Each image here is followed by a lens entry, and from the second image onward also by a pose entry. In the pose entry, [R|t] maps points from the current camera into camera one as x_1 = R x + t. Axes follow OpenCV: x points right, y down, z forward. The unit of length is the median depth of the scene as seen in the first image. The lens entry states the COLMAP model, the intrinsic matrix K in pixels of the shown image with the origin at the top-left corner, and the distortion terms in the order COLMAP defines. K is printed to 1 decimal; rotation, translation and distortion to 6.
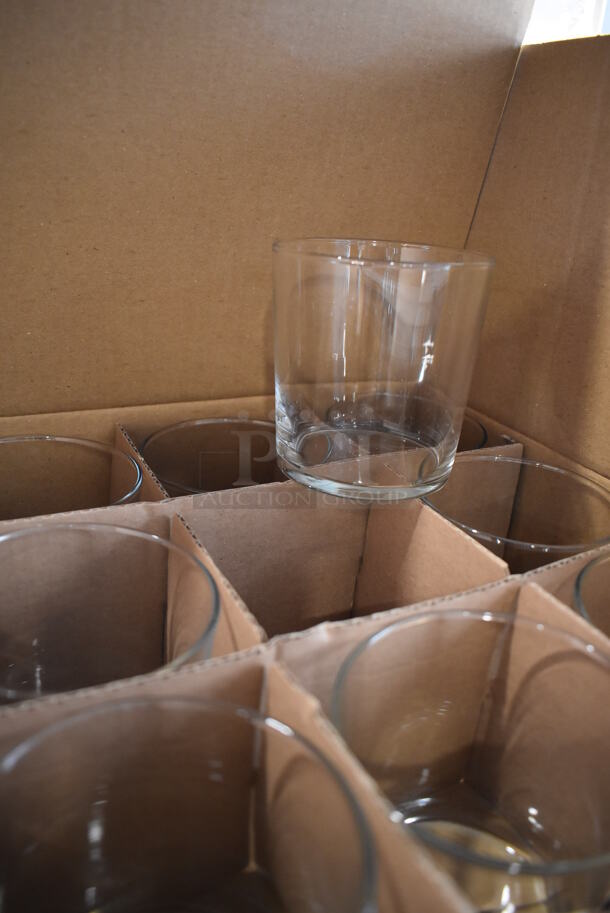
lens RADIAL K [[732.2, 0, 306.3], [0, 732.2, 489.1], [0, 0, 1]] dist [-0.168278, -0.005185]
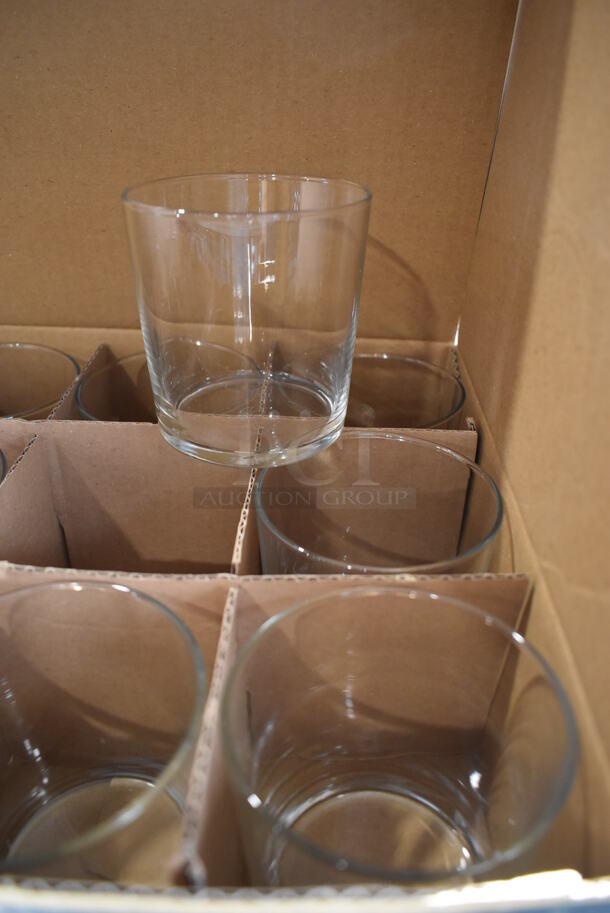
lens RADIAL K [[712.7, 0, 305.0], [0, 712.7, 456.5], [0, 0, 1]] dist [-0.143193, 0.010950]
pose [[0.868402, 0.199186, -0.454095, 0.581341], [-0.172097, 0.979917, 0.100721, -0.094729], [0.465038, -0.009318, 0.885242, 0.242557]]
